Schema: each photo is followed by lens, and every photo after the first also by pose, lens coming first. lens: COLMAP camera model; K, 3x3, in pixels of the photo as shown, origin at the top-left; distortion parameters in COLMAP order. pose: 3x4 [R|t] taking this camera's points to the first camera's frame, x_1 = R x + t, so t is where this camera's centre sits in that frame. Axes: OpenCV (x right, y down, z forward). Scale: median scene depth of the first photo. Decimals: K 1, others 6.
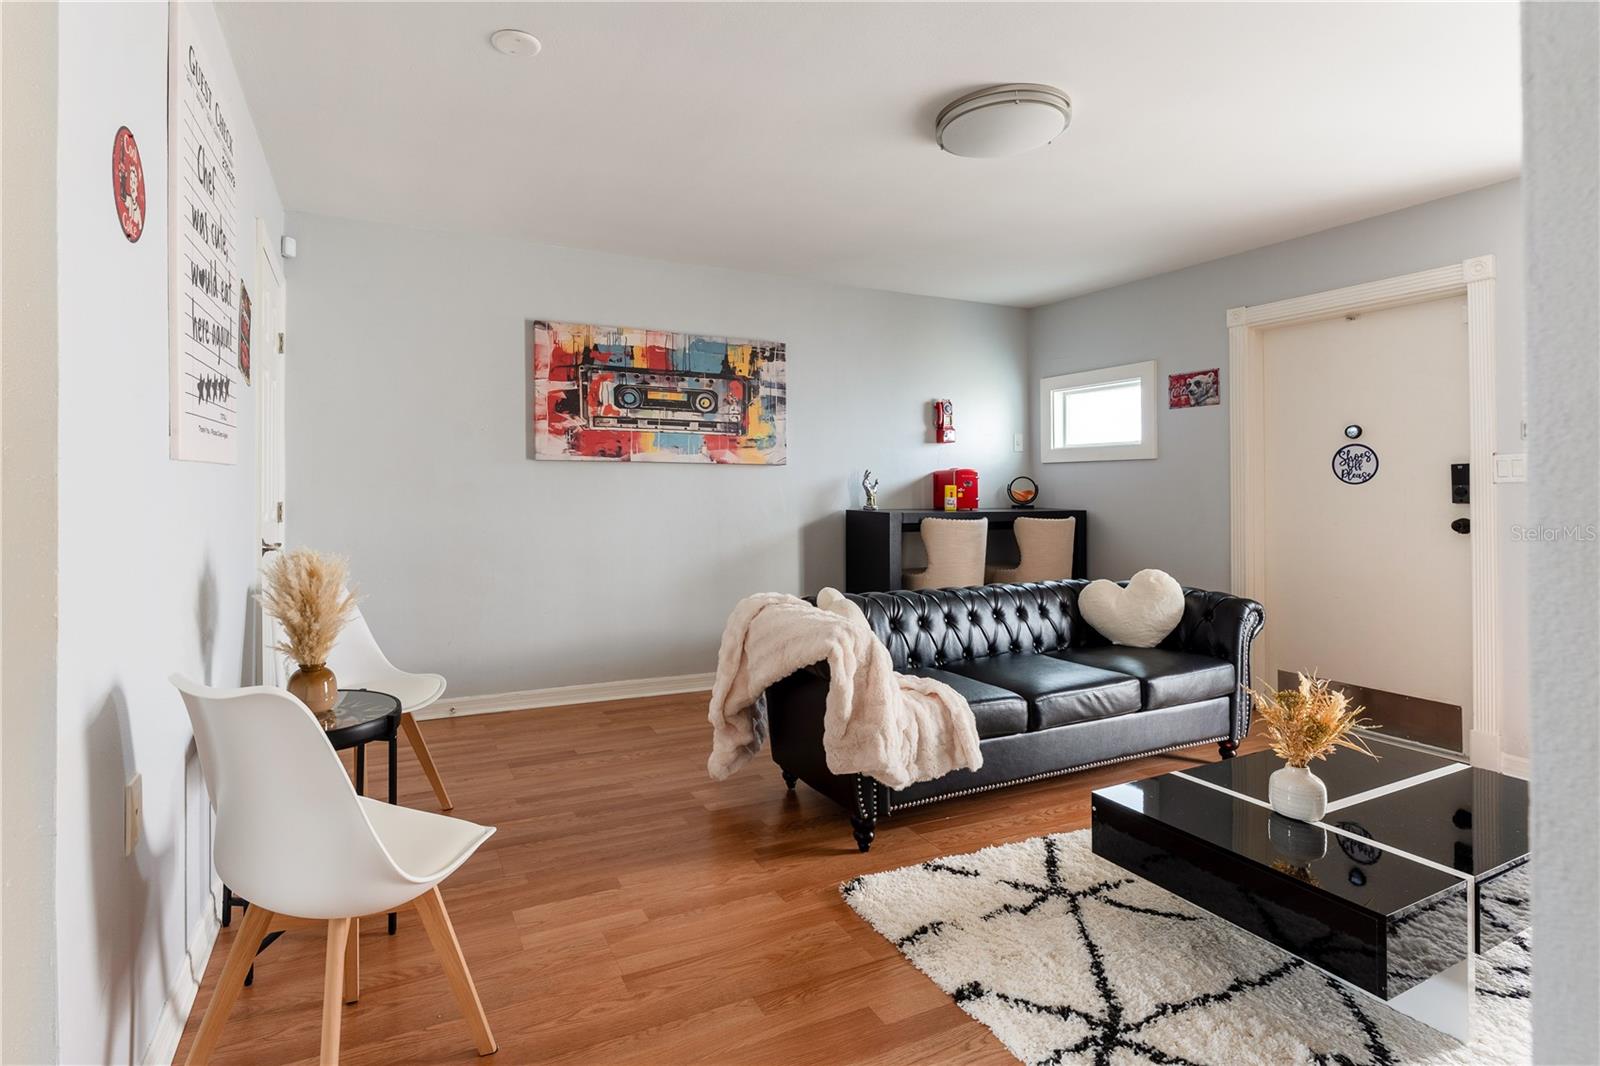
lens RADIAL K [[747.8, 0, 723.2], [0, 747.8, 490.0], [0, 0, 1]] dist [0.001455, -0.000285]
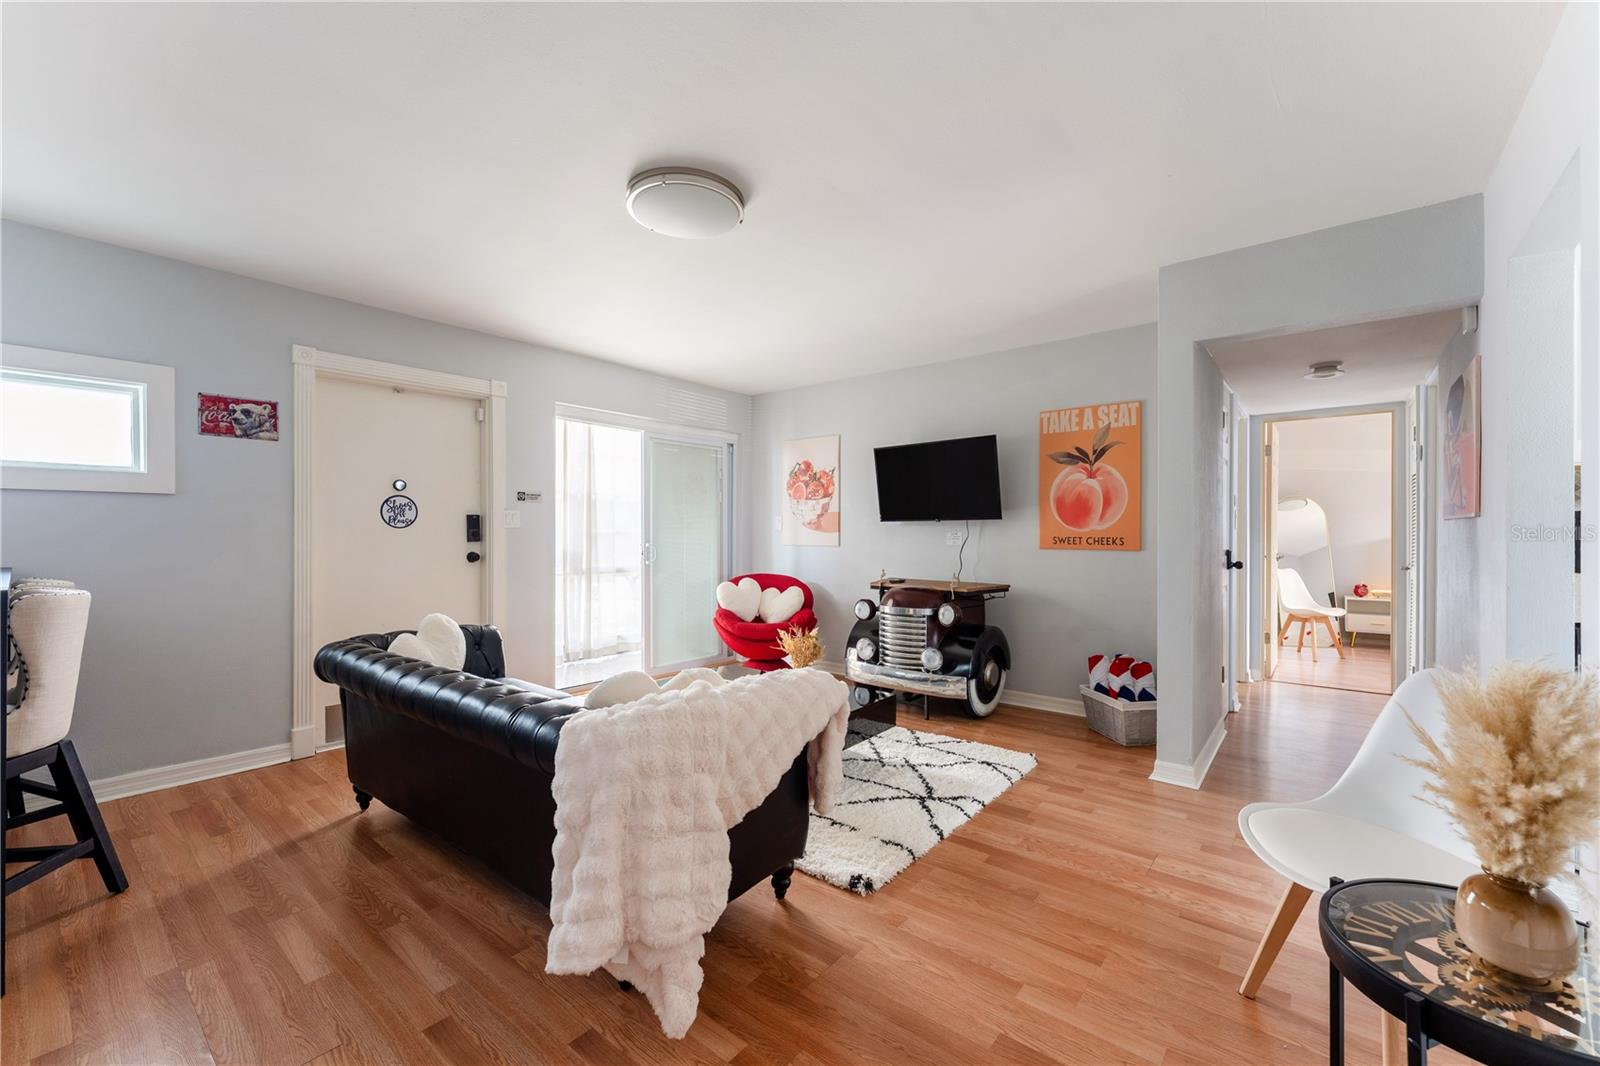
lens RADIAL K [[645.0, 0, 805.9], [0, 645.0, 528.2], [0, 0, 1]] dist [-0.003140, -0.000282]
pose [[-0.443023, 0.000283, 0.896510, -0.420531], [0.000005, 1.000000, -0.000313, -0.008295], [-0.896510, -0.000134, -0.443023, 0.946729]]
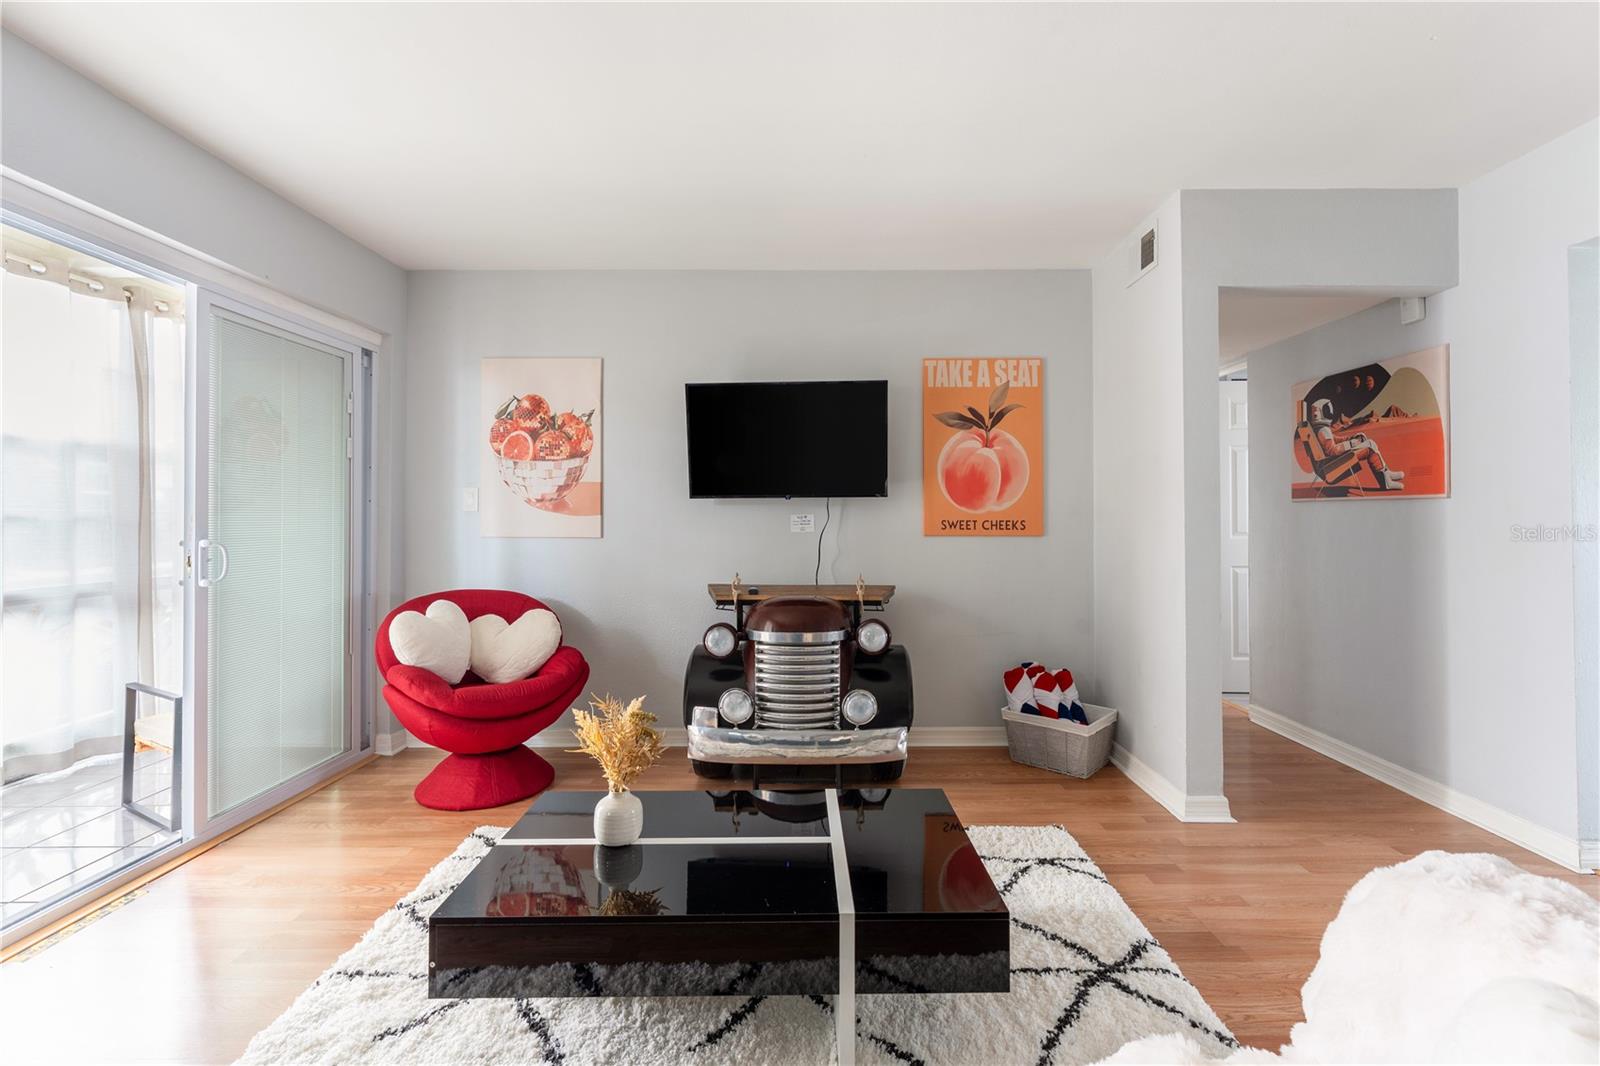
lens RADIAL K [[705.7, 0, 808.8], [0, 705.7, 506.3], [0, 0, 1]] dist [-0.001156, -0.000289]
pose [[-0.908050, 0.002304, 0.418855, 0.217337], [-0.002047, 0.999949, -0.009939, -0.002095], [-0.418857, -0.009882, -0.907999, 1.011049]]
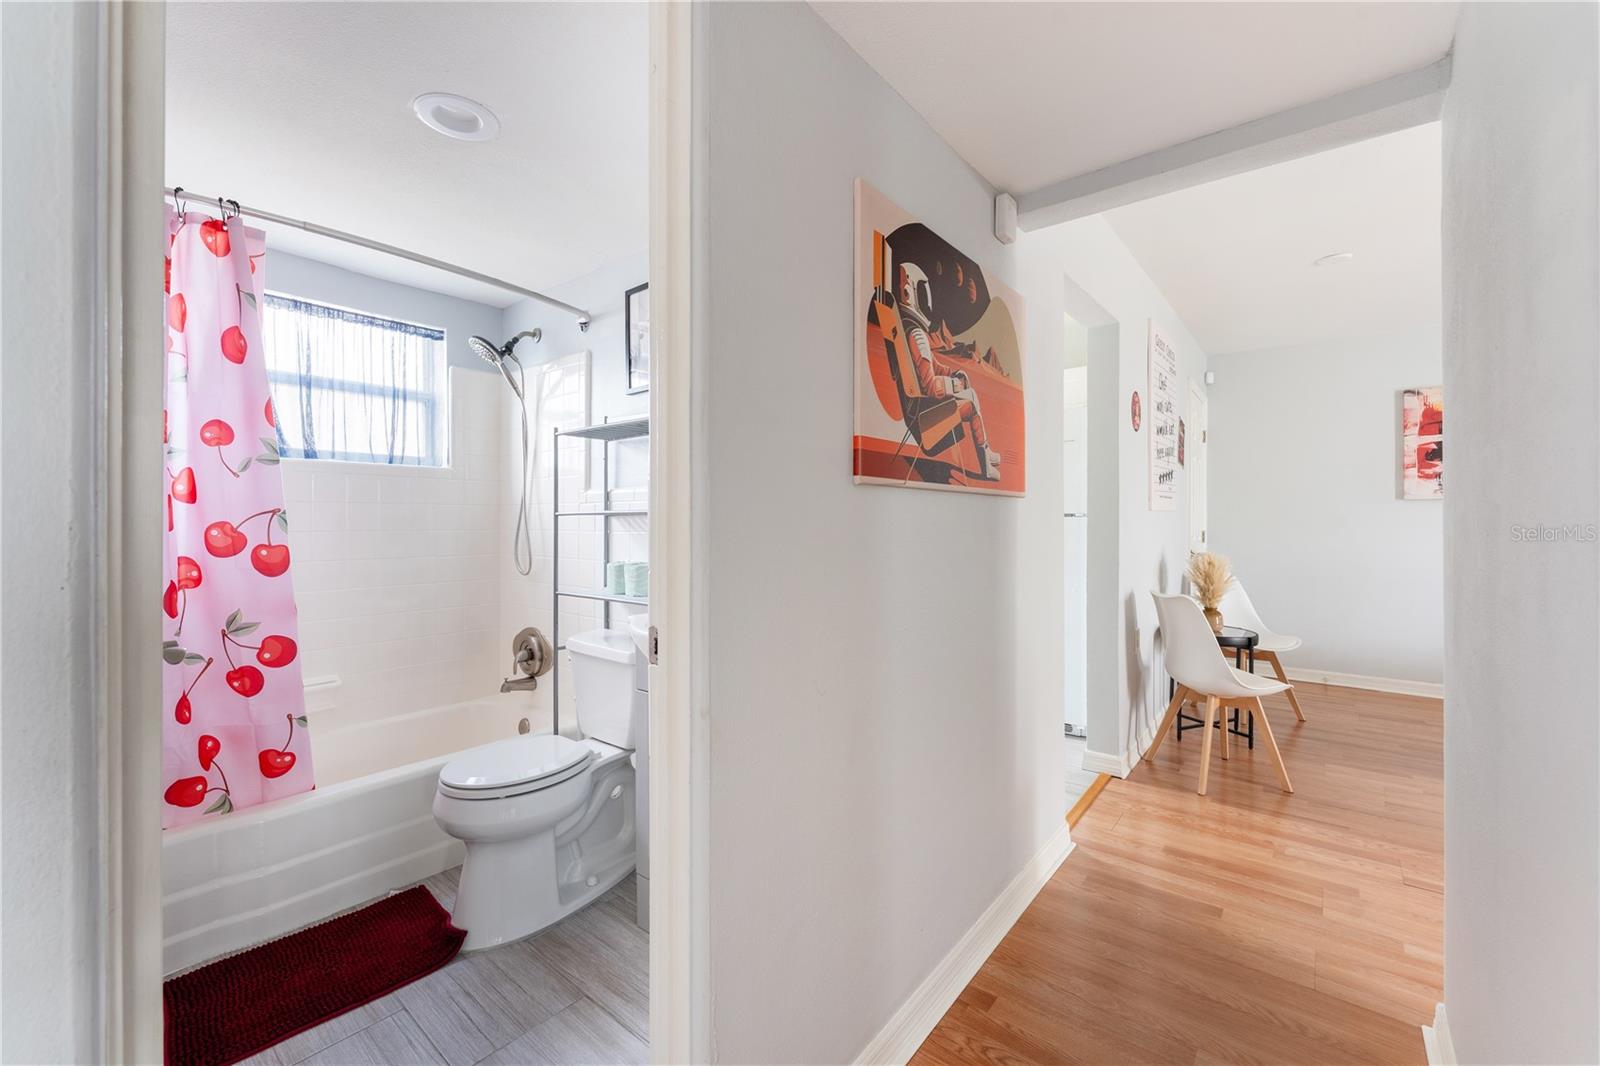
lens RADIAL K [[645.0, 0, 805.9], [0, 645.0, 528.2], [0, 0, 1]] dist [-0.003140, -0.000282]
pose [[0.443350, 0.003878, -0.896340, 0.319678], [0.000652, 0.999989, 0.004649, 0.003148], [0.896348, -0.002645, 0.443343, -0.459729]]
